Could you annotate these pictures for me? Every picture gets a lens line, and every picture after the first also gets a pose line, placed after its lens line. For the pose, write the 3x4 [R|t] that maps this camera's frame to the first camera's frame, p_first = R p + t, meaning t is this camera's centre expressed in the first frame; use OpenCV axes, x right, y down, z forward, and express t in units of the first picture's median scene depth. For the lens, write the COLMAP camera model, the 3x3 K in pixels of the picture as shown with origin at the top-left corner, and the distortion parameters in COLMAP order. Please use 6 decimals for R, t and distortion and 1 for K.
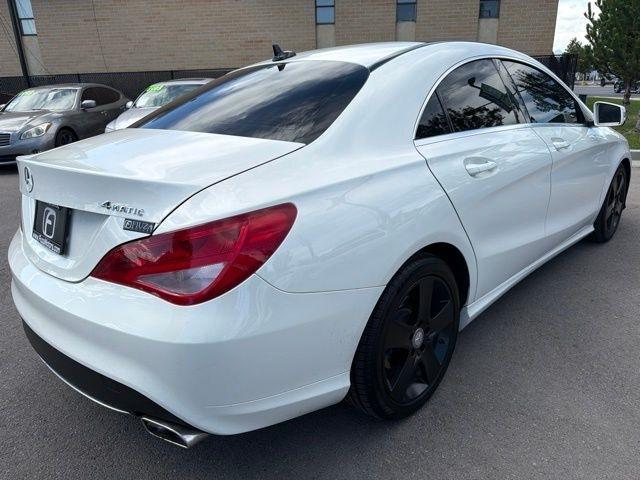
lens RADIAL K [[461.6, 0, 321.9], [0, 461.6, 238.2], [0, 0, 1]] dist [0.033634, -0.037992]
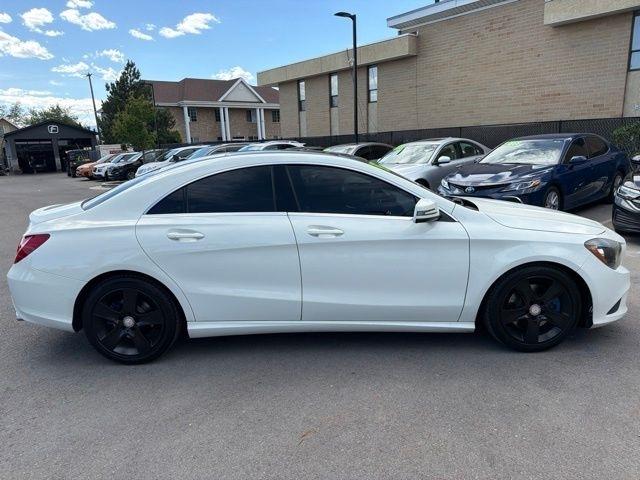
lens RADIAL K [[461.6, 0, 321.1], [0, 461.6, 242.3], [0, 0, 1]] dist [0.033634, -0.037992]
pose [[0.703703, 0.154777, -0.693430, 1.722123], [-0.207609, 0.978182, 0.007650, -0.228324], [0.679485, 0.138579, 0.720483, 0.139562]]
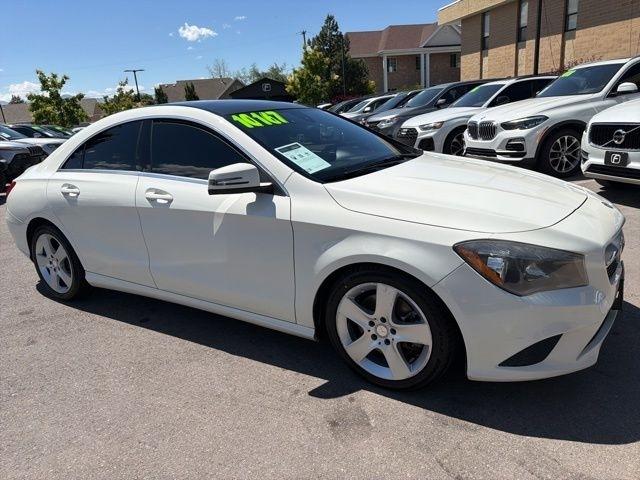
lens RADIAL K [[461.6, 0, 322.7], [0, 461.6, 241.3], [0, 0, 1]] dist [0.033634, -0.037992]
pose [[0.228097, 0.285394, -0.930872, 2.100006], [-0.239599, 0.943127, 0.230441, -0.565915], [0.943697, 0.170473, 0.283505, 1.351986]]
